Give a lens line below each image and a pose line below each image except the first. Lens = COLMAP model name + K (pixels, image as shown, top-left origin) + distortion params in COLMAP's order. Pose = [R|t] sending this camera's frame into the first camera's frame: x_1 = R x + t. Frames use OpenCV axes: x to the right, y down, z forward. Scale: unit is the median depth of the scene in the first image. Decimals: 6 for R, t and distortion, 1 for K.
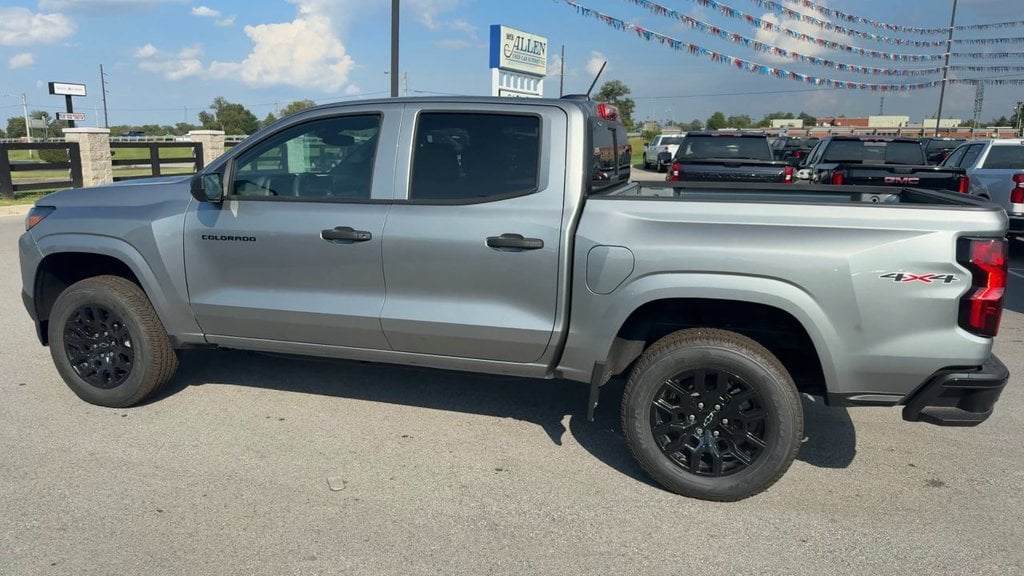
lens RADIAL K [[733.0, 0, 528.0], [0, 733.0, 285.2], [0, 0, 1]] dist [0.087718, -0.134019]
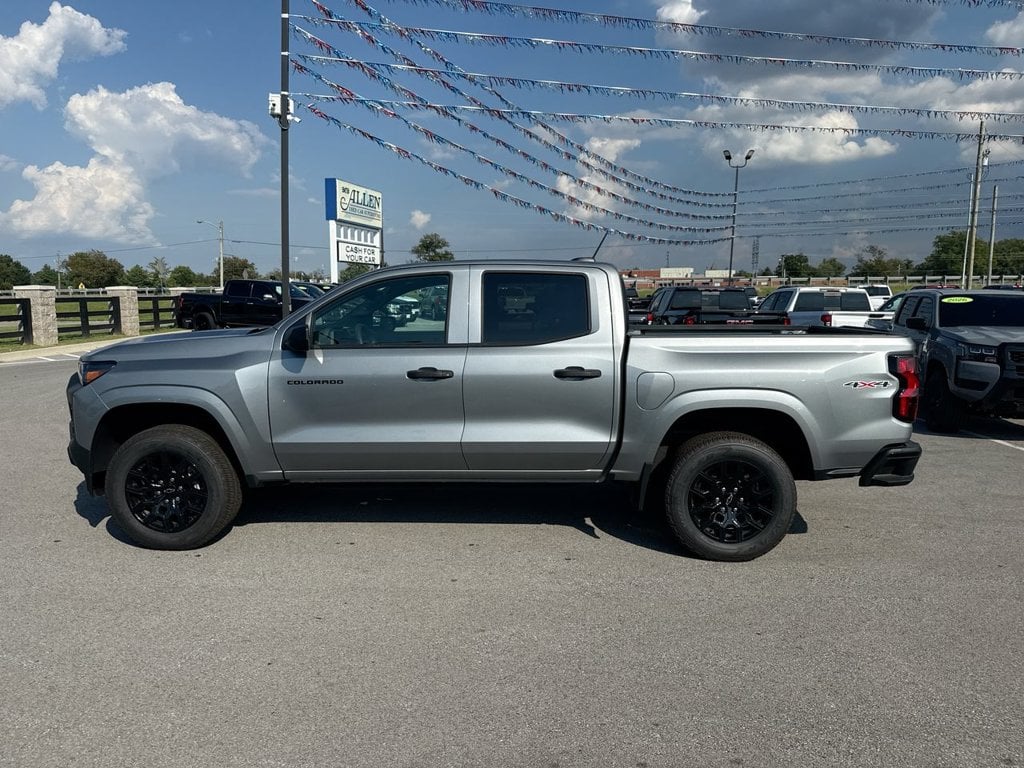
lens RADIAL K [[767.0, 0, 512.0], [0, 767.0, 384.0], [0, 0, 1]] dist [0.127494, -0.225020]
pose [[0.961226, -0.042756, 0.272427, -0.417530], [0.062514, 0.995973, -0.064263, 0.032794], [-0.268582, 0.078802, 0.960028, -0.208049]]
